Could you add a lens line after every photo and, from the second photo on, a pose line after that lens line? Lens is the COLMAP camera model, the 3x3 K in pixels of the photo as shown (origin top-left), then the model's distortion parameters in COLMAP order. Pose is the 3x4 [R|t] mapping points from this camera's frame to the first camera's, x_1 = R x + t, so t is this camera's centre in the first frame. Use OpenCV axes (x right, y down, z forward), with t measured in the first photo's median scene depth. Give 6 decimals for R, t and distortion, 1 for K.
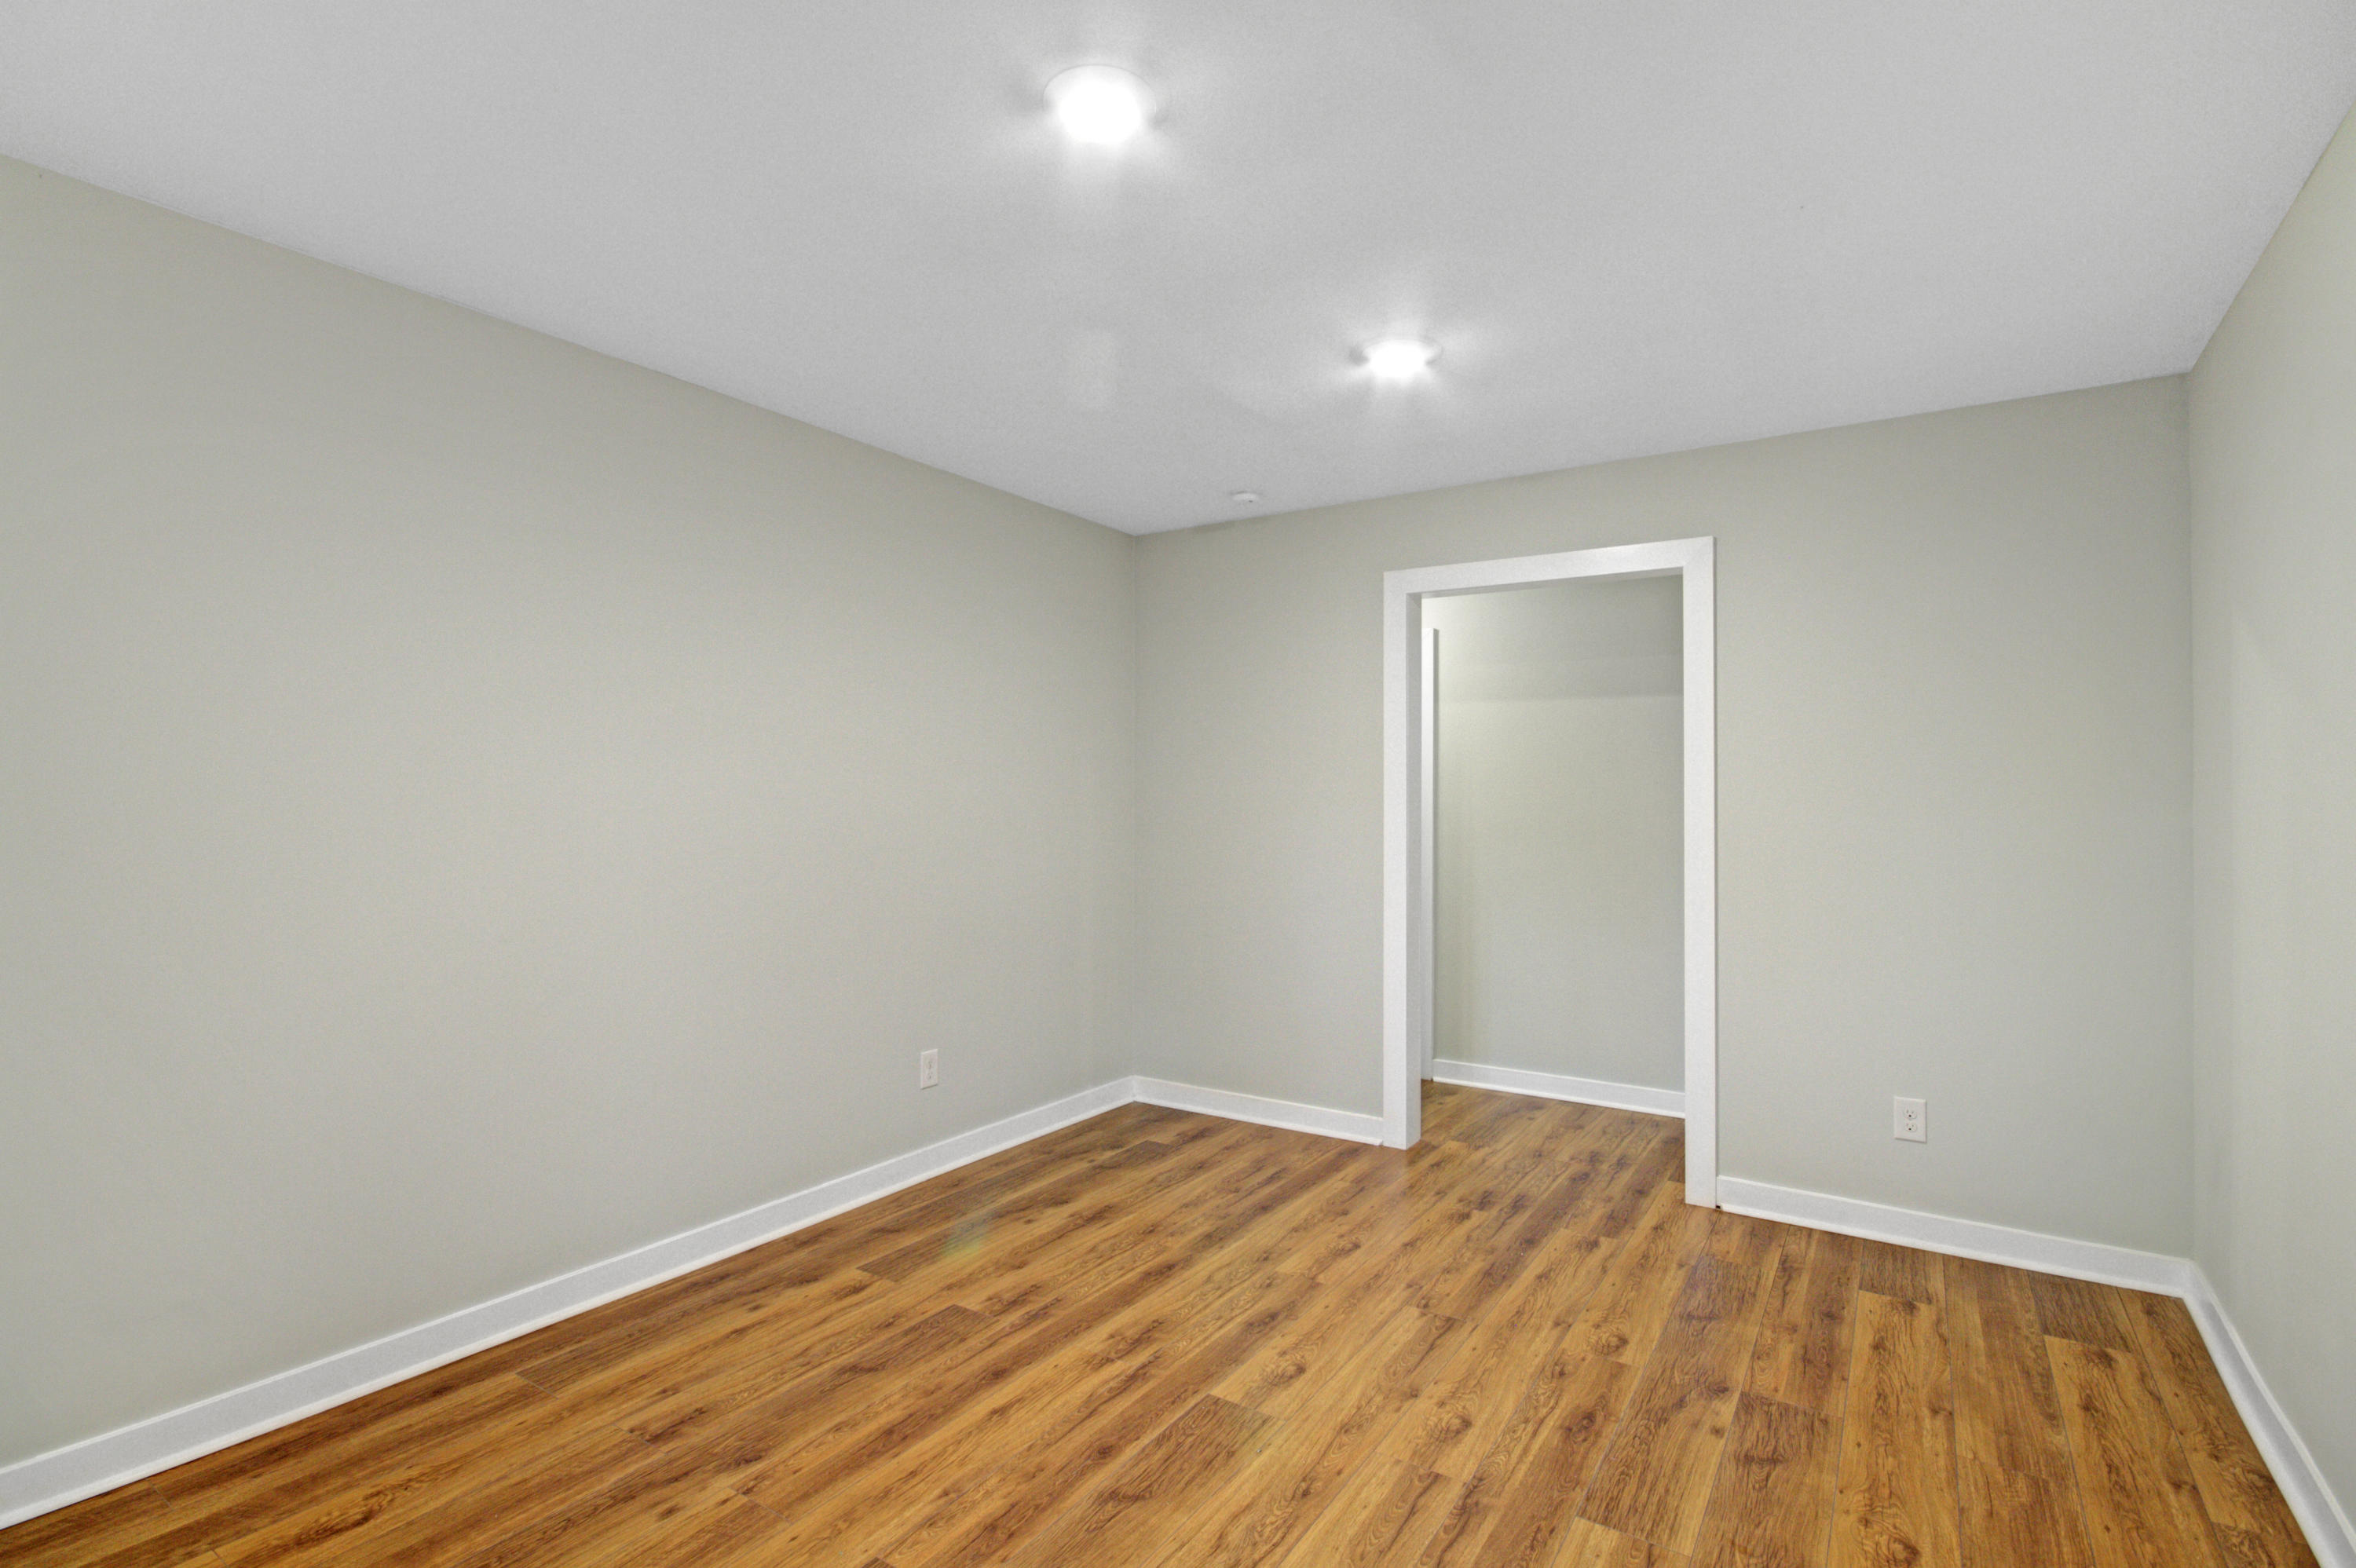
lens RADIAL K [[1145.4, 0, 1188.0], [0, 1145.4, 784.6], [0, 0, 1]] dist [0.016441, -0.020402]
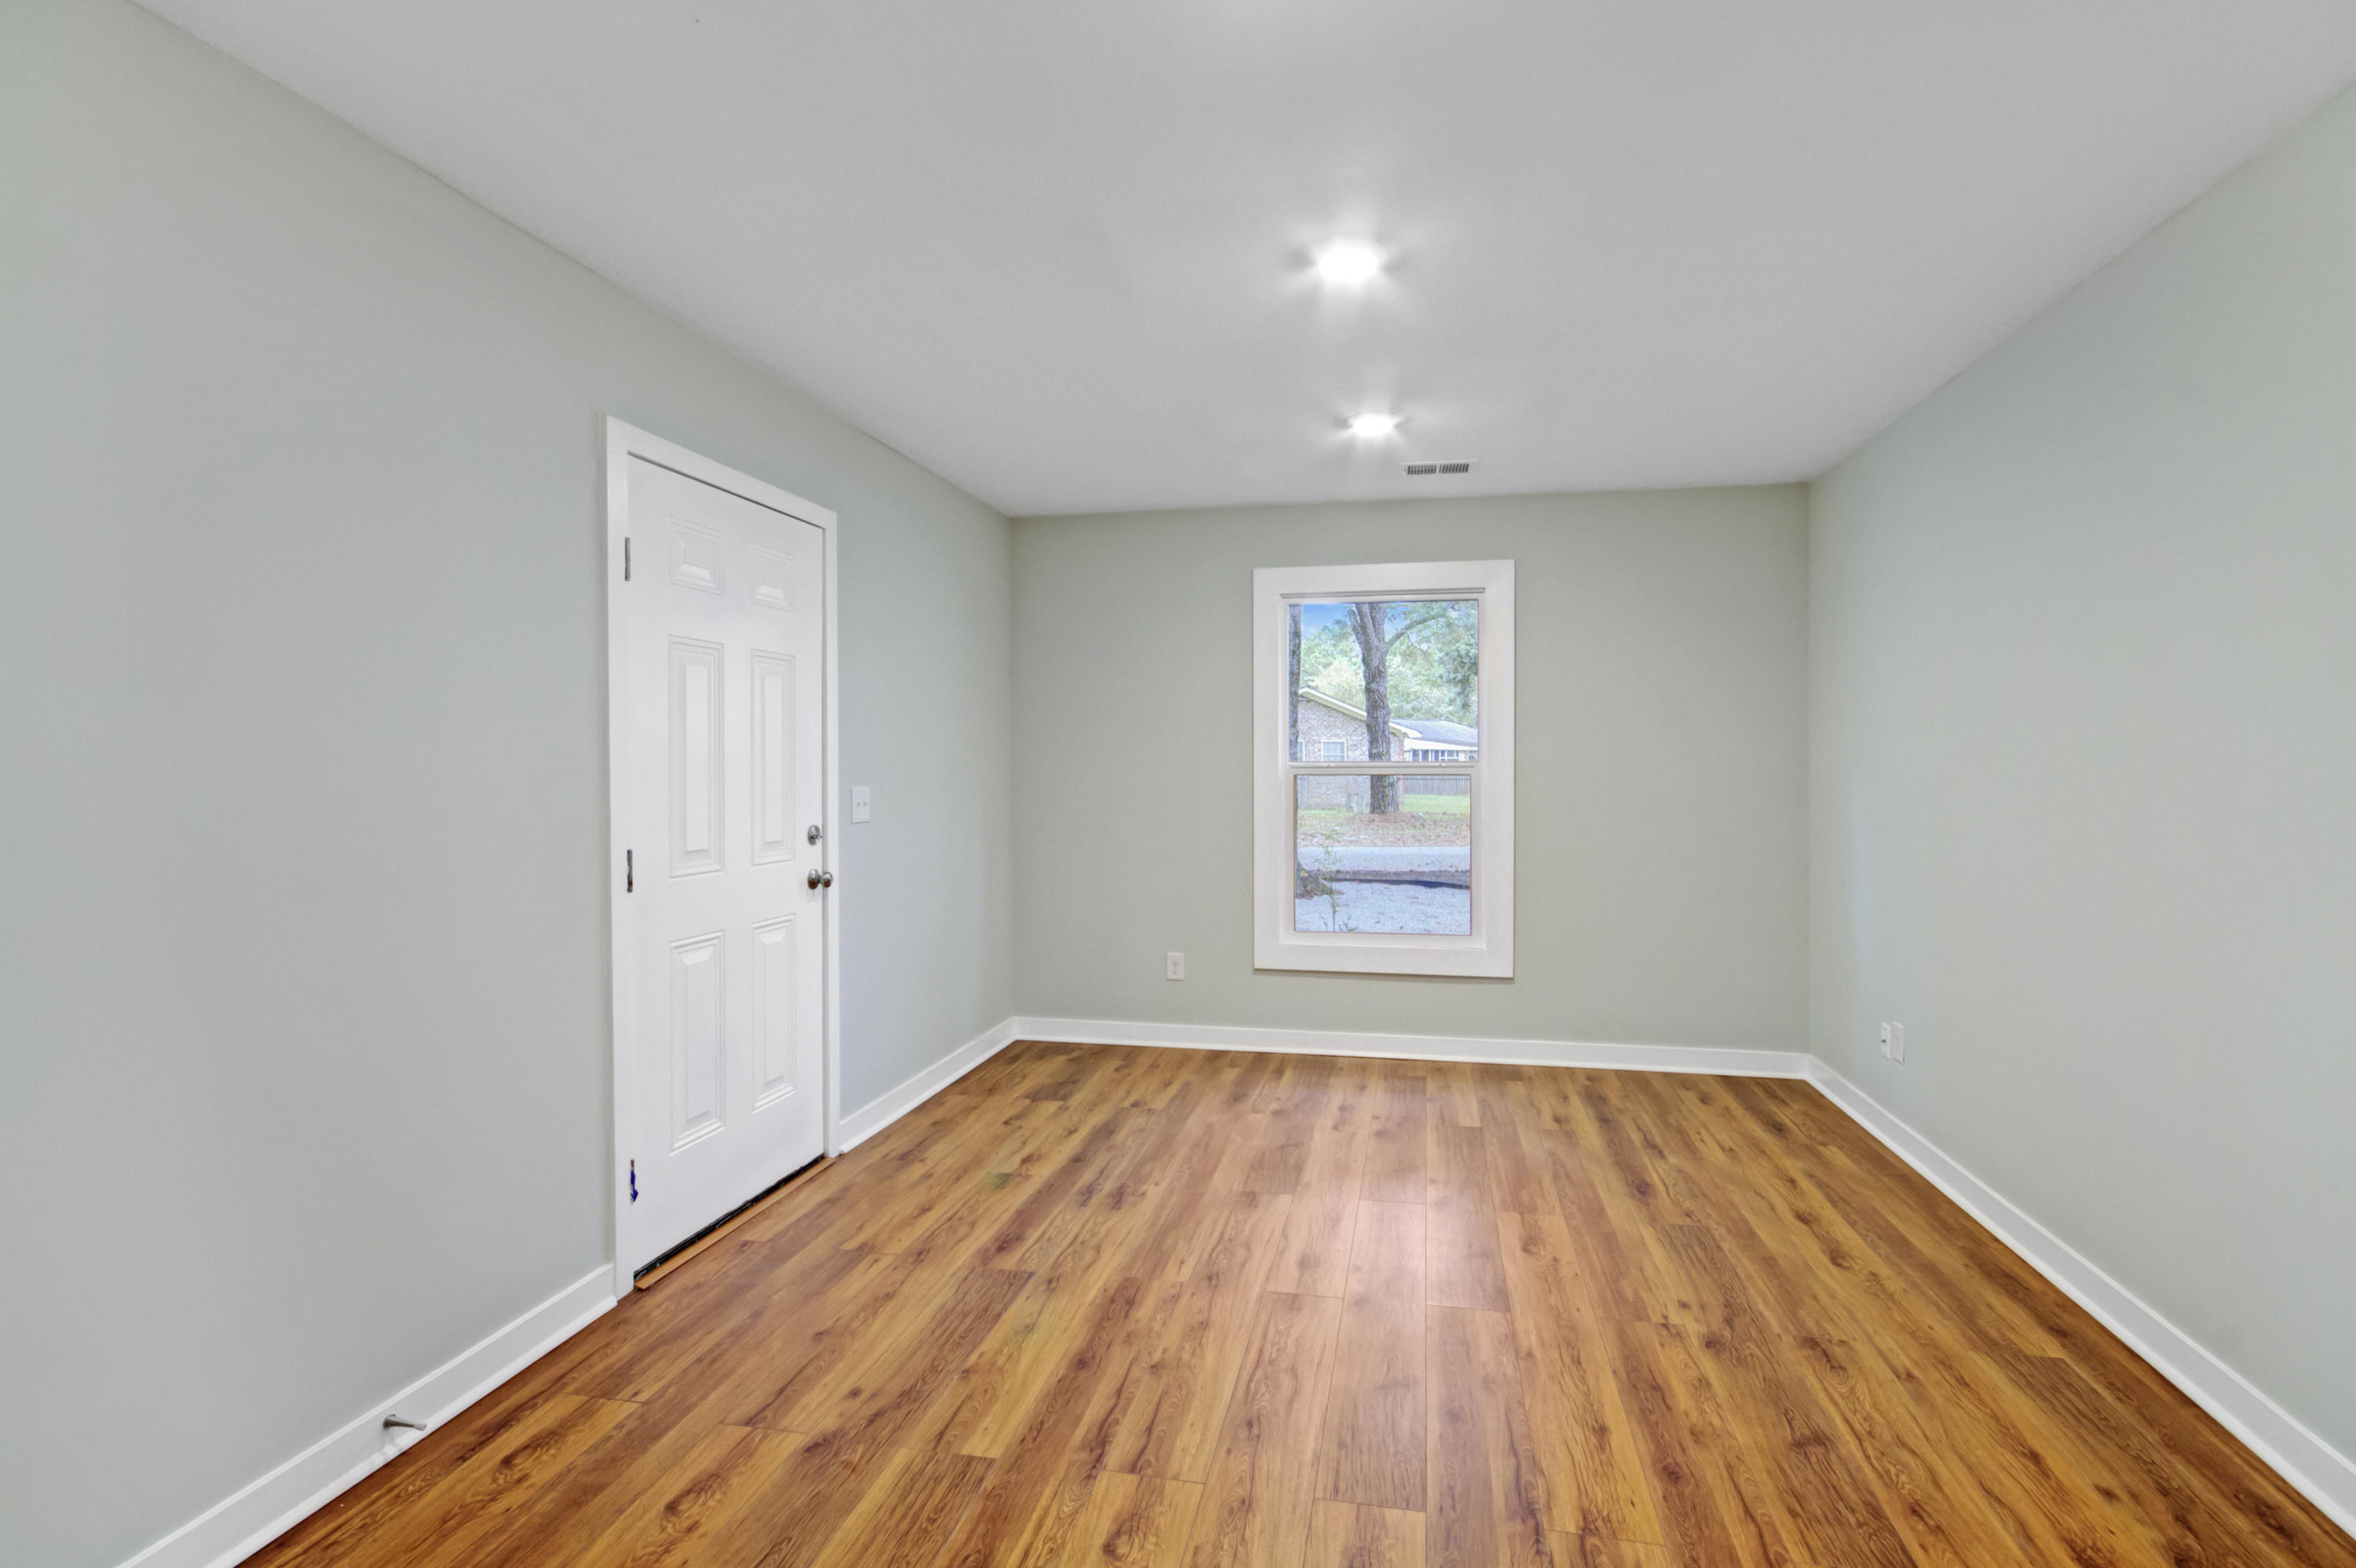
lens RADIAL K [[1145.4, 0, 1188.0], [0, 1145.4, 784.6], [0, 0, 1]] dist [0.016441, -0.020402]
pose [[-0.935418, 0.005950, -0.353495, 0.494266], [0.003920, 0.999971, 0.006460, 0.025418], [0.353523, 0.004657, -0.935414, 1.854637]]
